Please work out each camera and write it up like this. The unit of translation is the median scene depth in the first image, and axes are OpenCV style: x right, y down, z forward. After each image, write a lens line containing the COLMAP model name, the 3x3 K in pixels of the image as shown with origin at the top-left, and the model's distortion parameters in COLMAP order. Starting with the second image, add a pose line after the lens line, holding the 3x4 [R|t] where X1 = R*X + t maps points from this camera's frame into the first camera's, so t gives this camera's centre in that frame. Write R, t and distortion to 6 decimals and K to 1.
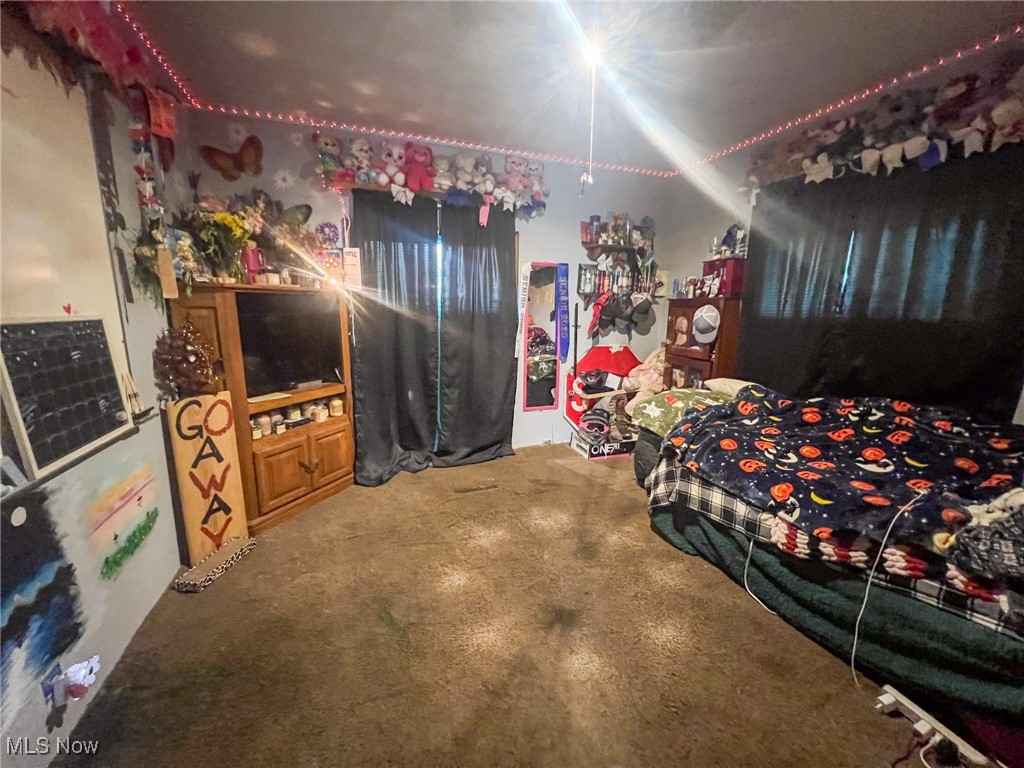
lens RADIAL K [[411.1, 0, 511.1], [0, 411.1, 381.6], [0, 0, 1]] dist [-0.001471, 0.000737]
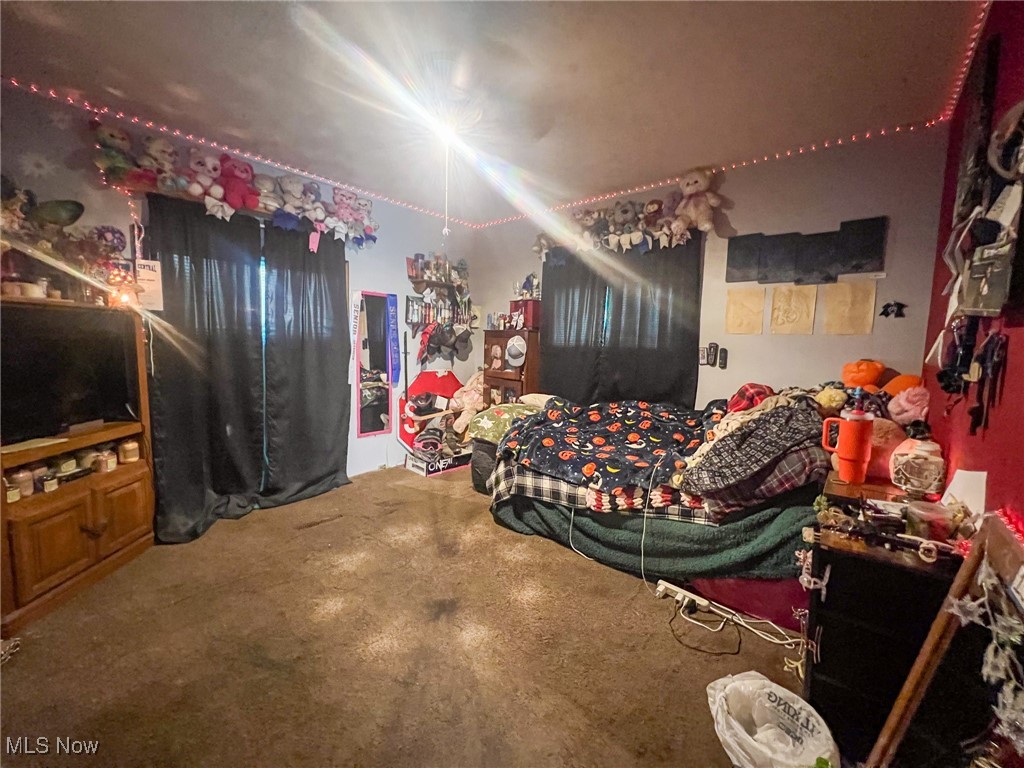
lens RADIAL K [[411.1, 0, 511.8], [0, 411.1, 382.7], [0, 0, 1]] dist [-0.001471, 0.000737]
pose [[0.879027, -0.034371, 0.475532, -0.146717], [0.066722, 0.996451, -0.051313, 0.019533], [-0.472080, 0.076834, 0.878201, -0.079274]]
